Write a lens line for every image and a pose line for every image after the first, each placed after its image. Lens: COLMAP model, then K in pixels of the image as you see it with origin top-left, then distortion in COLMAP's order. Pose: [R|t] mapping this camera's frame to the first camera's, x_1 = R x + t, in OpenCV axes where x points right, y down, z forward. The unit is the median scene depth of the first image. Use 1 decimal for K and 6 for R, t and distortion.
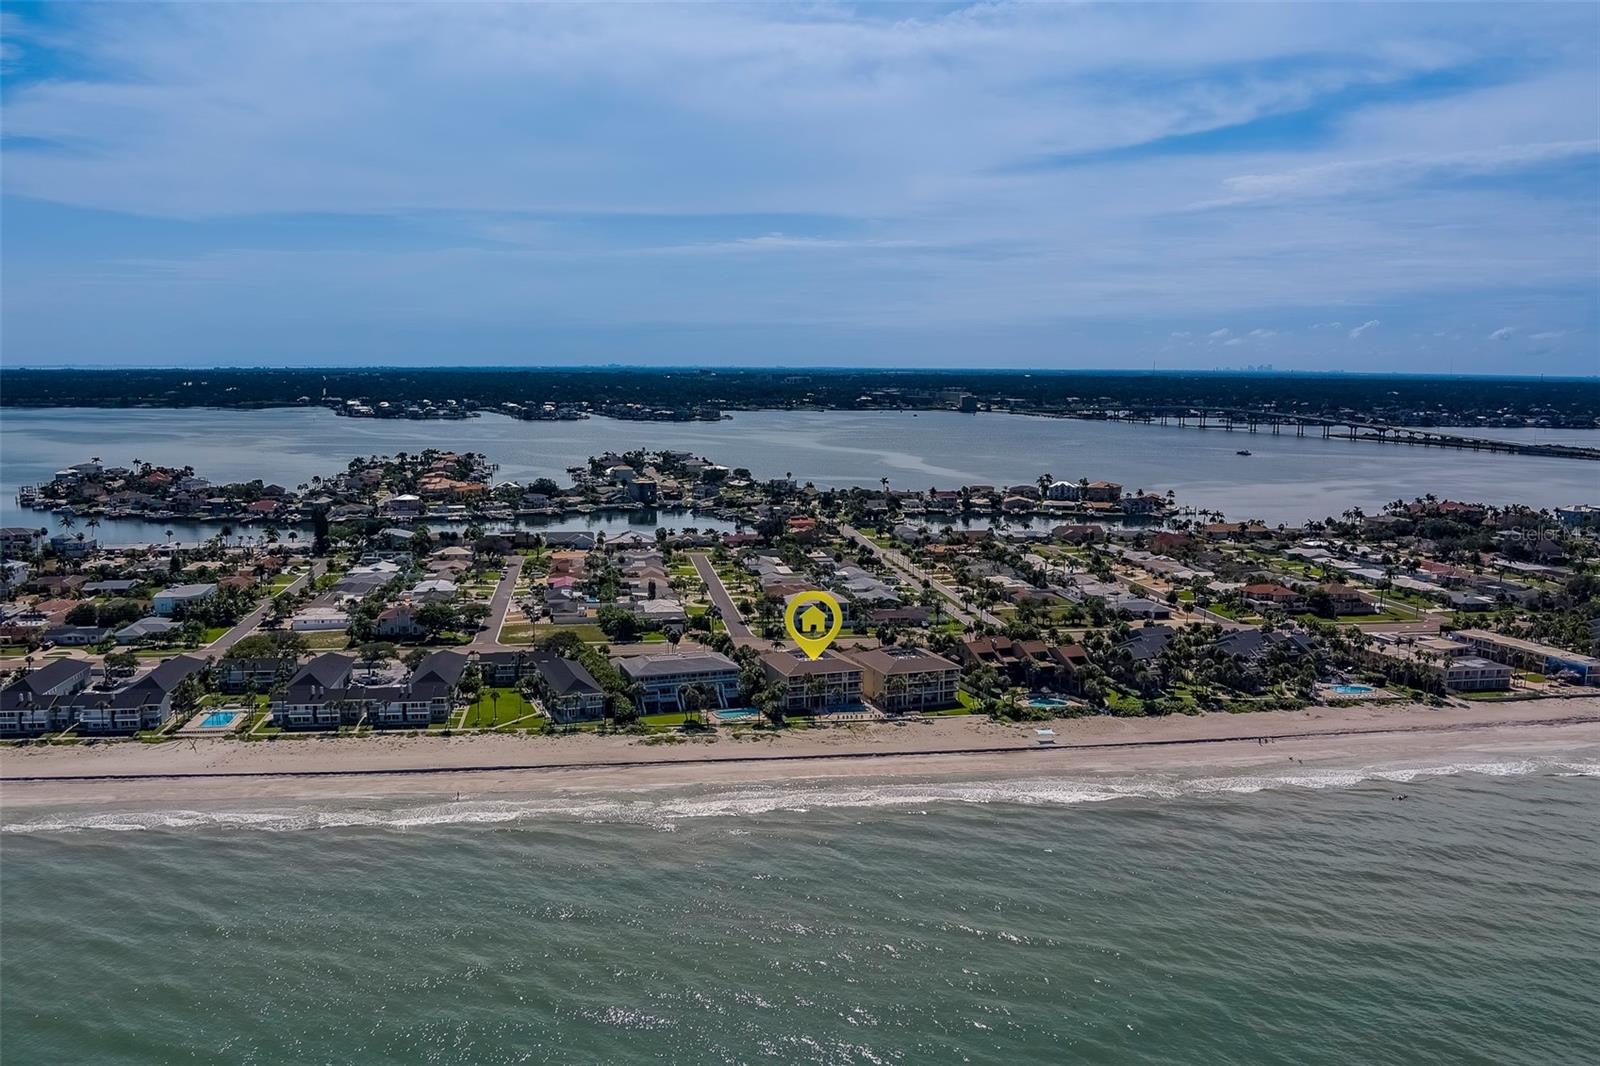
lens RADIAL K [[1303.7, 0, 800.0], [0, 1303.7, 533.0], [0, 0, 1]] dist [-0.075216, 0.038780]
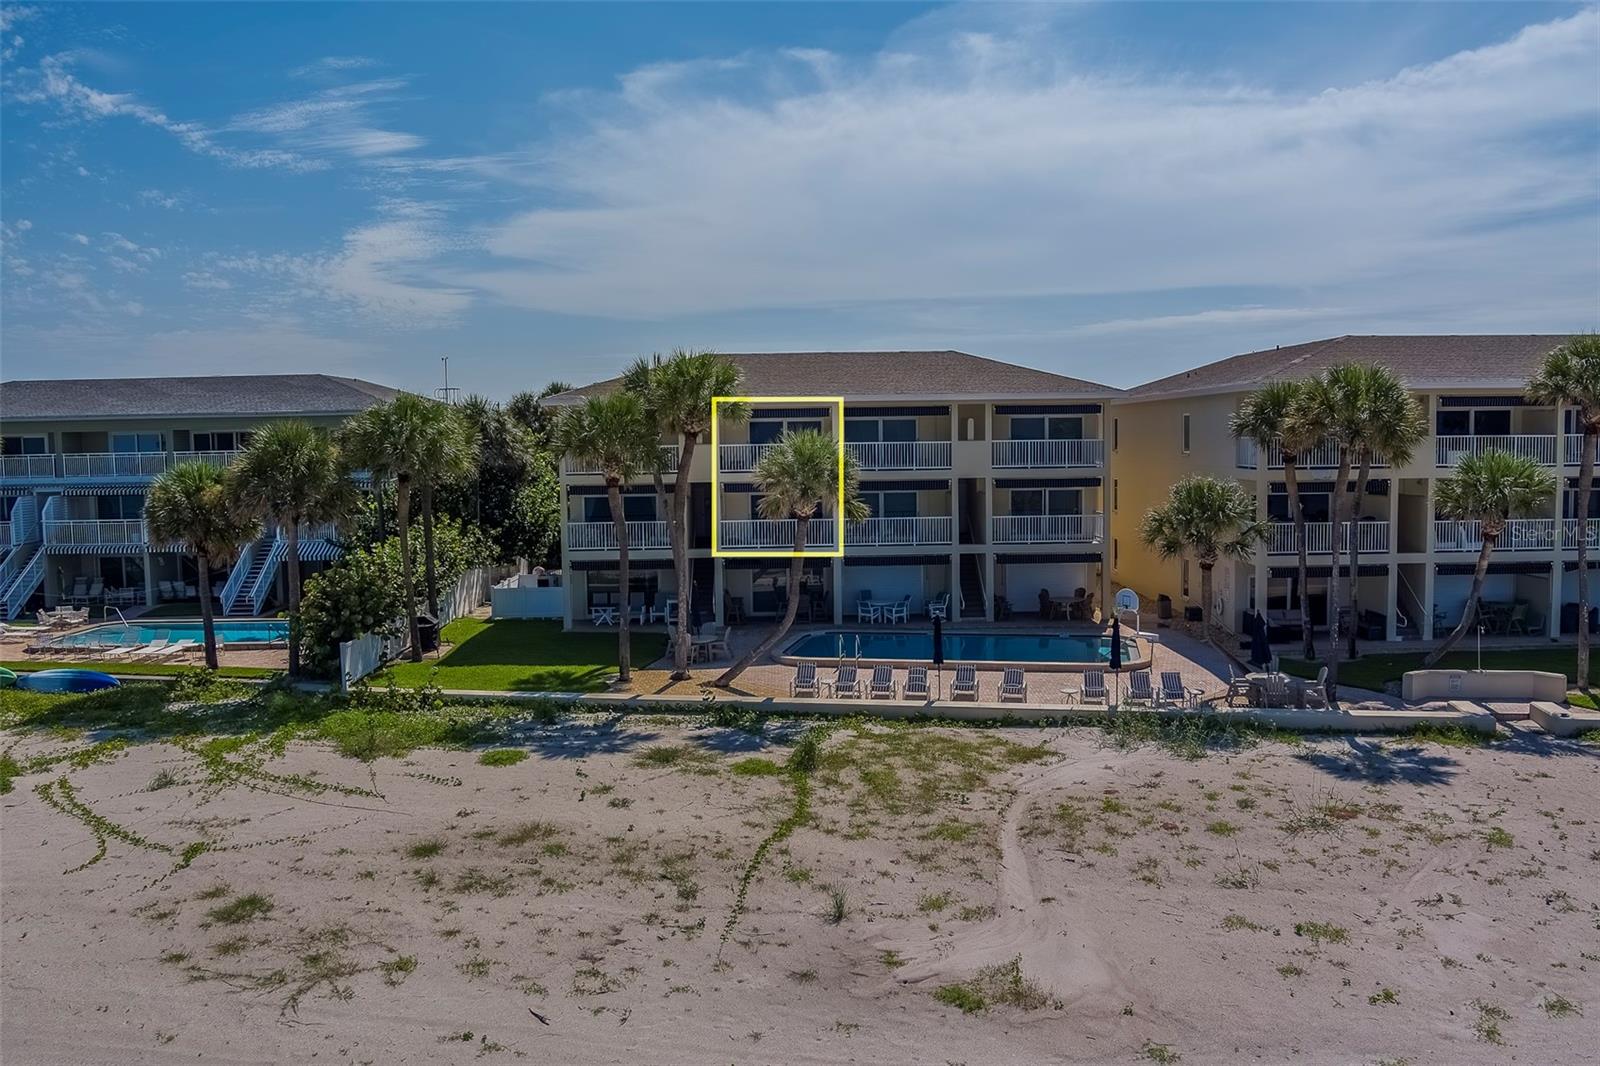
lens RADIAL K [[1303.7, 0, 800.0], [0, 1303.7, 533.0], [0, 0, 1]] dist [-0.075216, 0.038780]
pose [[0.943933, 0.004176, -0.330112, 0.054476], [-0.022681, 0.998378, -0.052225, 0.108927], [0.329358, 0.056784, 0.942496, 0.719619]]
